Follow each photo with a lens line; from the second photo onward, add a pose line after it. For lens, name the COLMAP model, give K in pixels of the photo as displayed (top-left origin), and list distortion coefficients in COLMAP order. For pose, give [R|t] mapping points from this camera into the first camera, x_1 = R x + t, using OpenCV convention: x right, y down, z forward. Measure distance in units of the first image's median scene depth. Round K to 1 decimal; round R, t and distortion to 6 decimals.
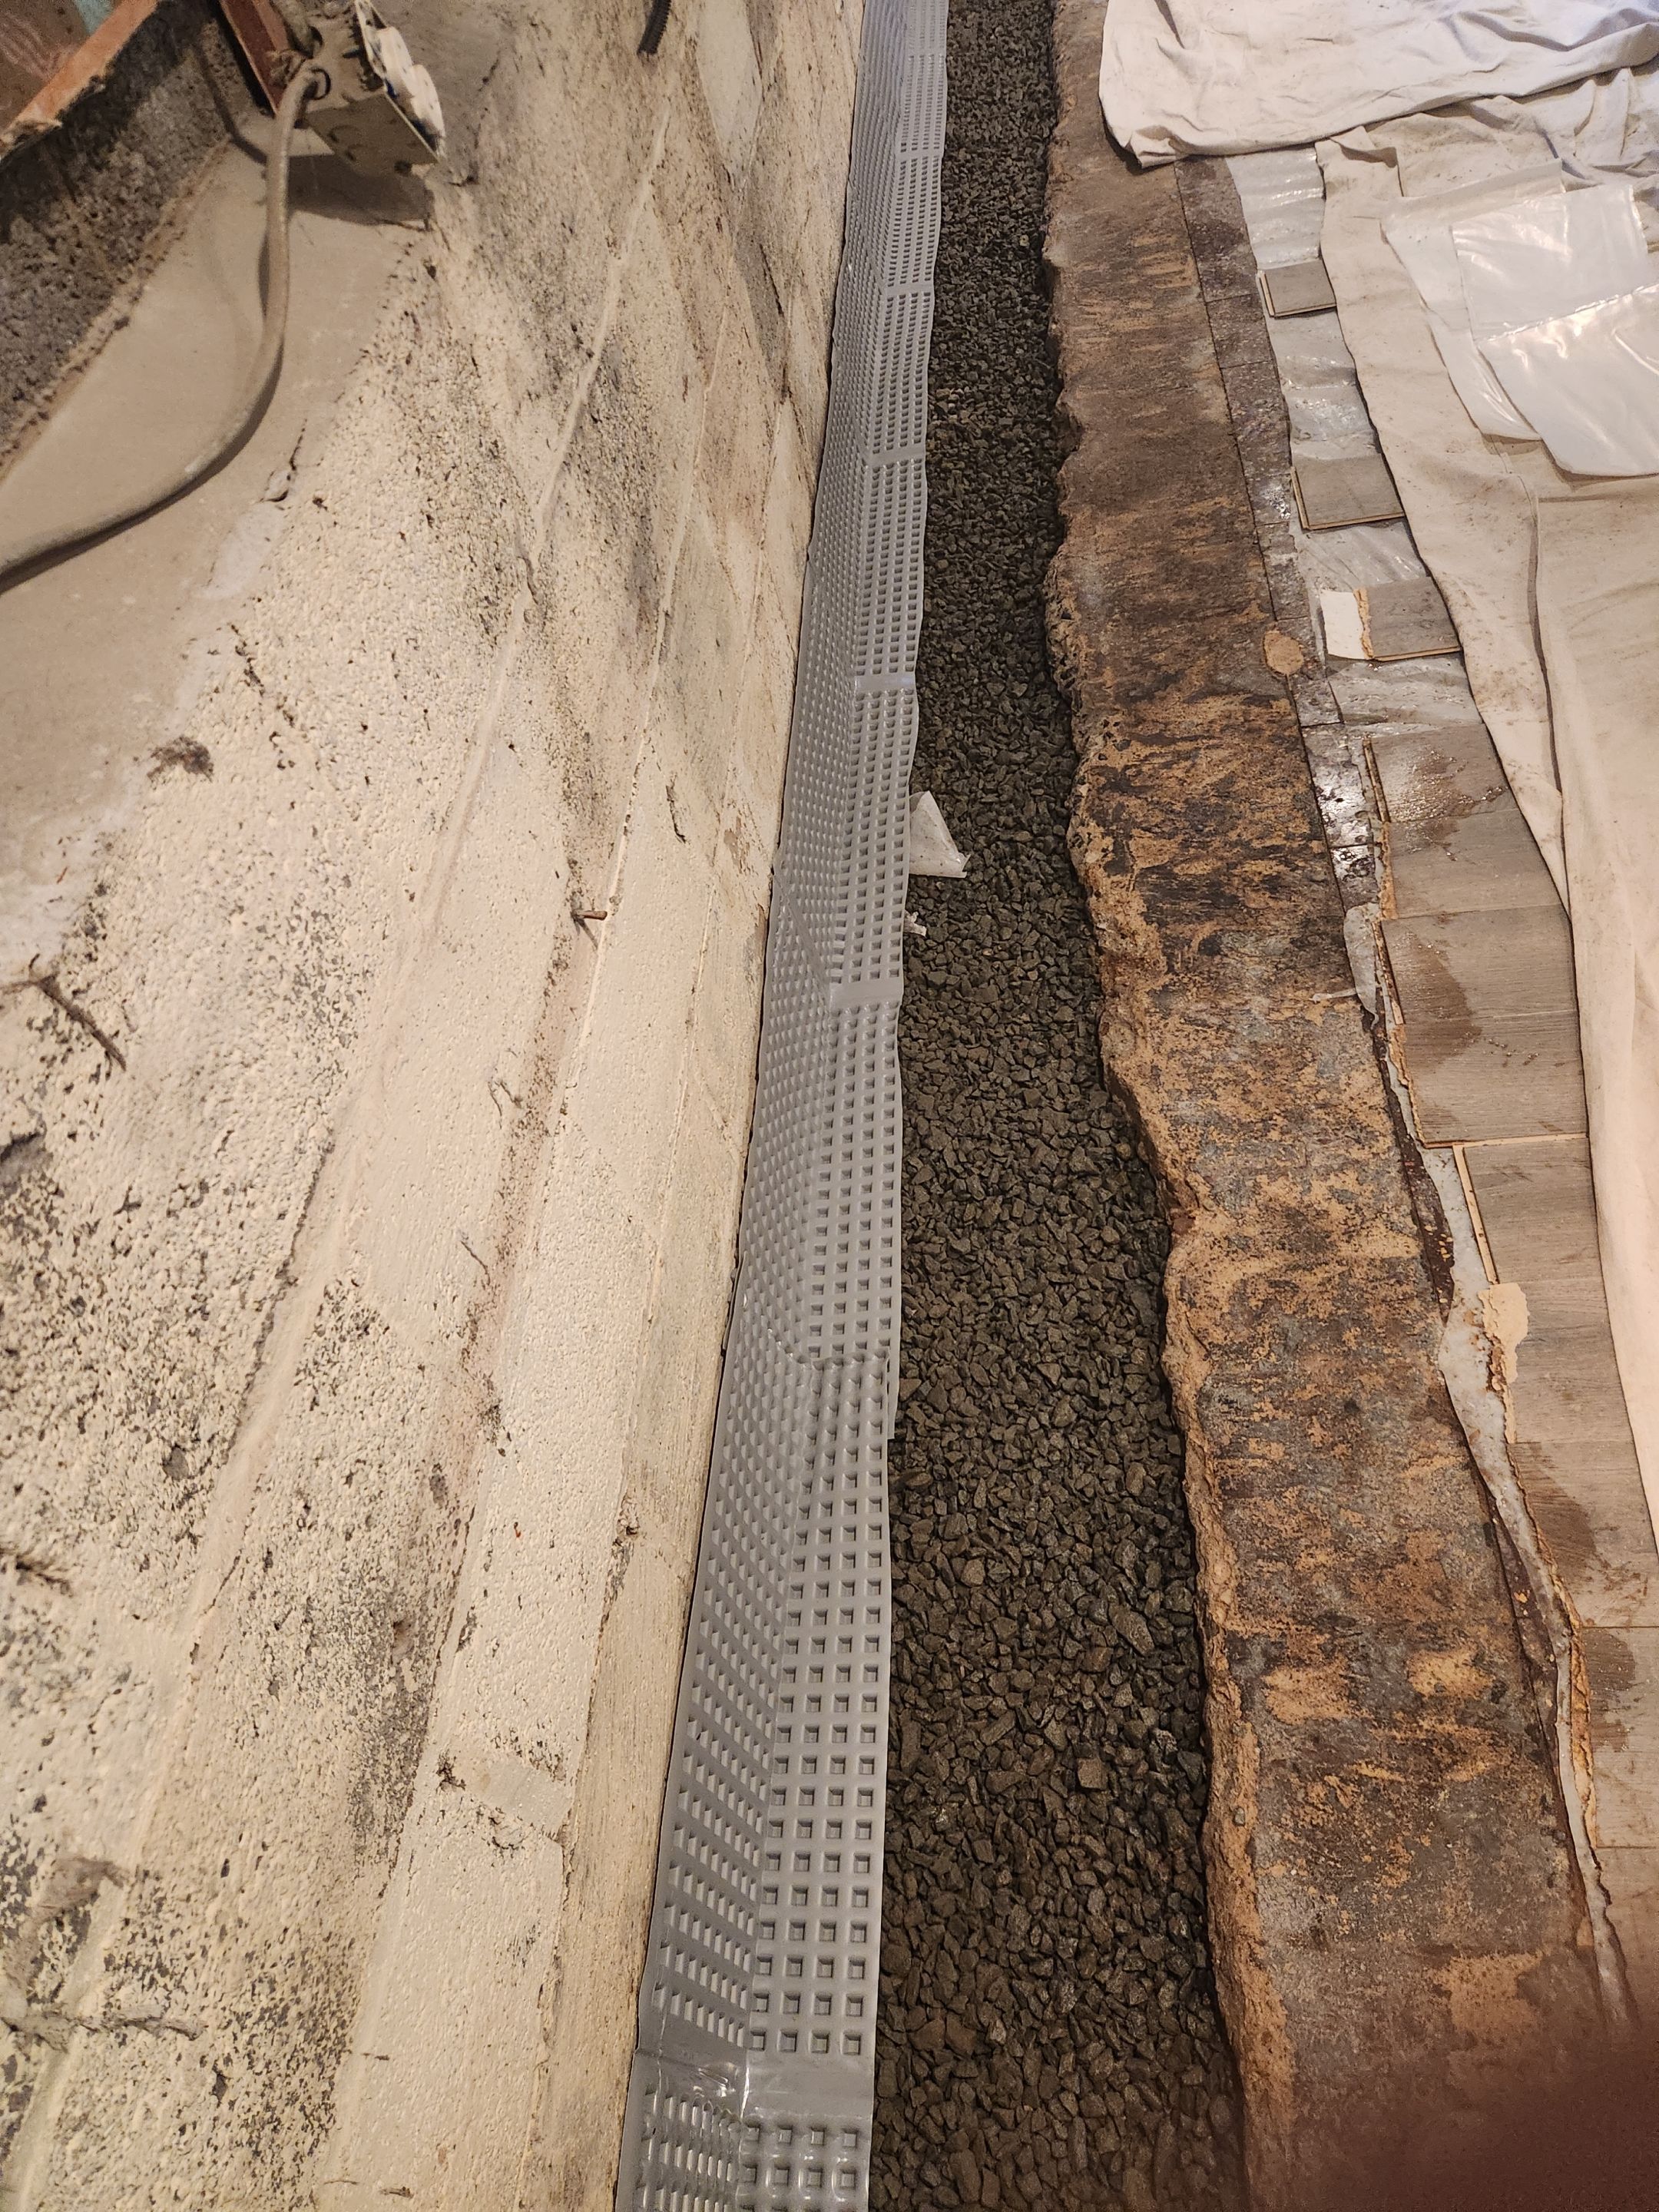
lens RADIAL K [[1466.3, 0, 870.6], [0, 1466.3, 1103.7], [0, 0, 1]] dist [0.069136, -0.059119]
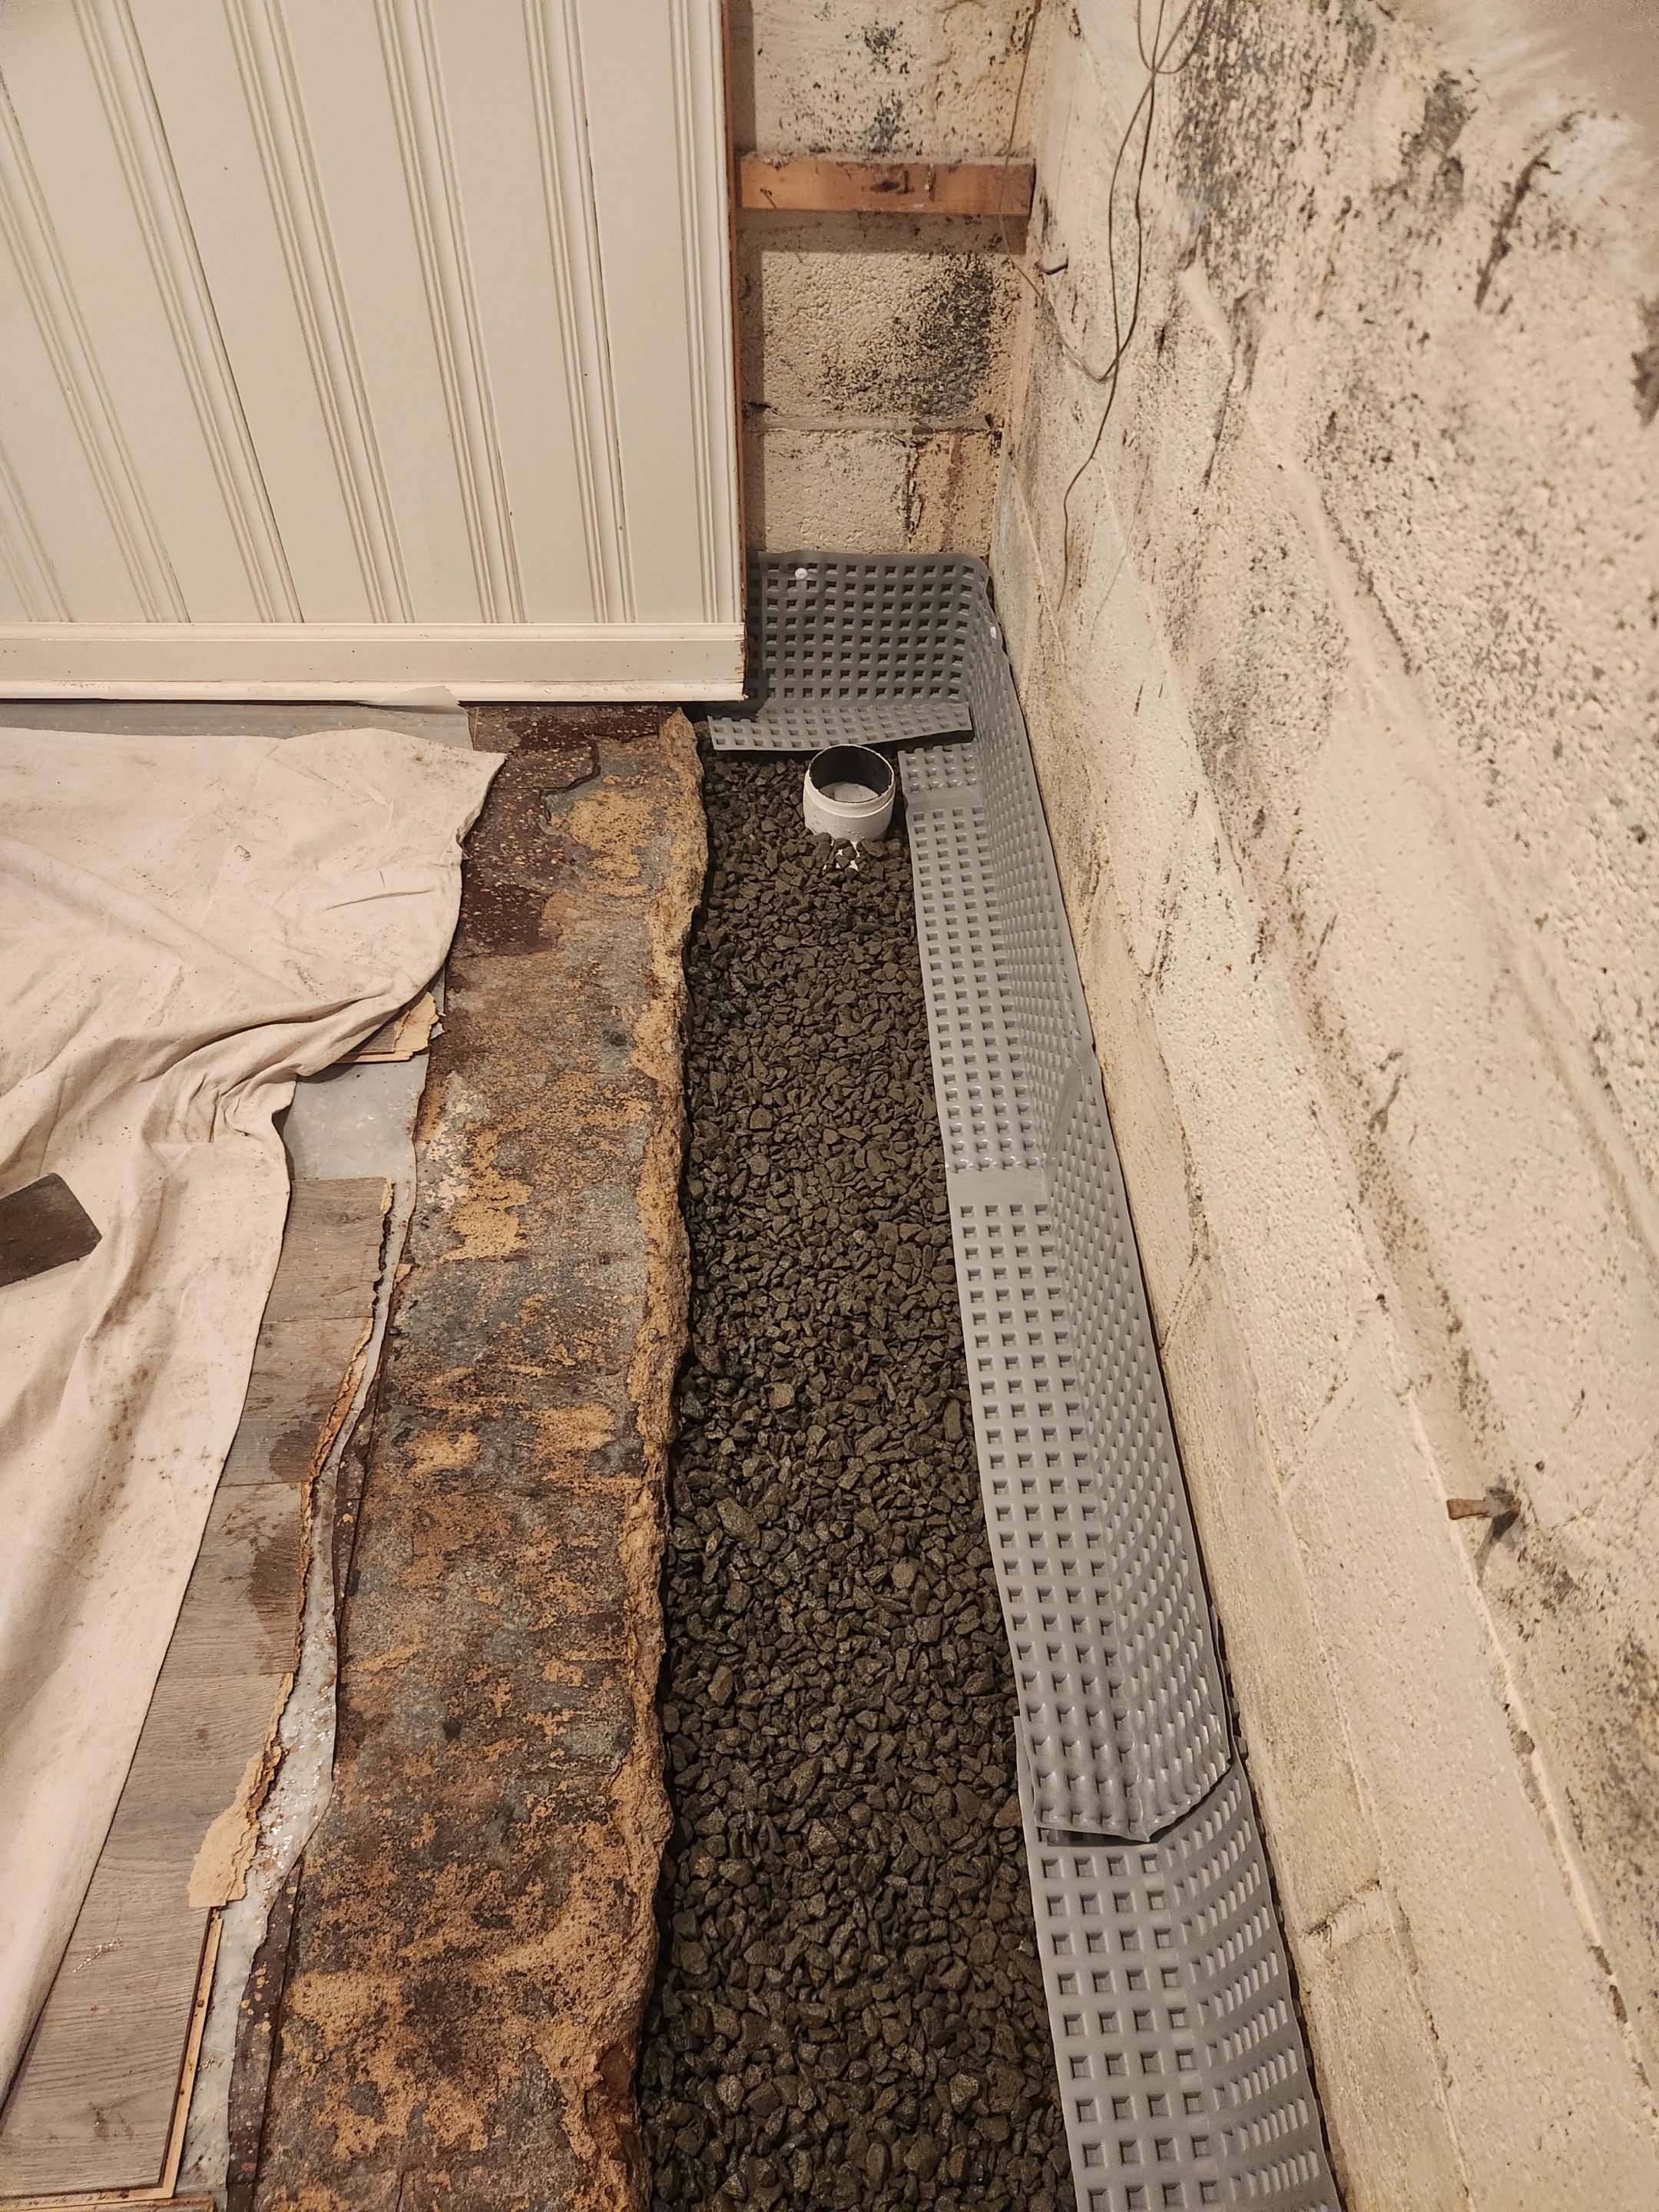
lens RADIAL K [[1466.3, 0, 870.6], [0, 1466.3, 1103.7], [0, 0, 1]] dist [0.069136, -0.059119]
pose [[-0.981107, 0.182956, 0.062892, -0.021978], [0.018384, -0.235445, 0.971714, -0.526383], [0.192589, 0.954512, 0.227633, 0.529326]]
